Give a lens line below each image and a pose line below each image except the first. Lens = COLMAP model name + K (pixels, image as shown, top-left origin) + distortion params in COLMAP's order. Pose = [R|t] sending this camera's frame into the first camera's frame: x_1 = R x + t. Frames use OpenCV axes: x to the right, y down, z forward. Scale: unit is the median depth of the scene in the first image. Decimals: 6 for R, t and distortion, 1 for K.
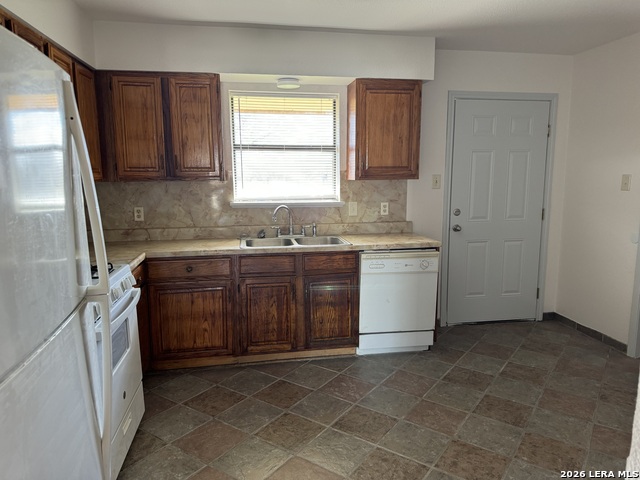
lens RADIAL K [[451.6, 0, 320.0], [0, 451.6, 240.0], [0, 0, 1]] dist [0.001337, -0.000646]
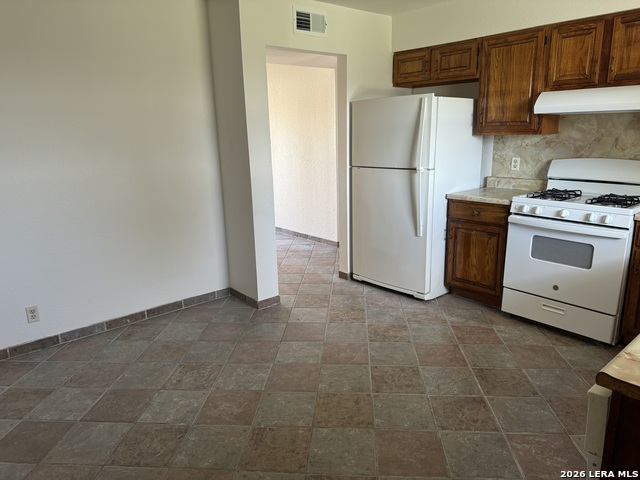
lens RADIAL K [[451.6, 0, 320.0], [0, 451.6, 240.0], [0, 0, 1]] dist [0.001337, -0.000646]
pose [[-0.857958, 0.149605, -0.491453, 0.539554], [-0.049898, 0.927864, 0.369565, -0.171139], [0.511290, 0.341594, -0.788604, 1.063472]]
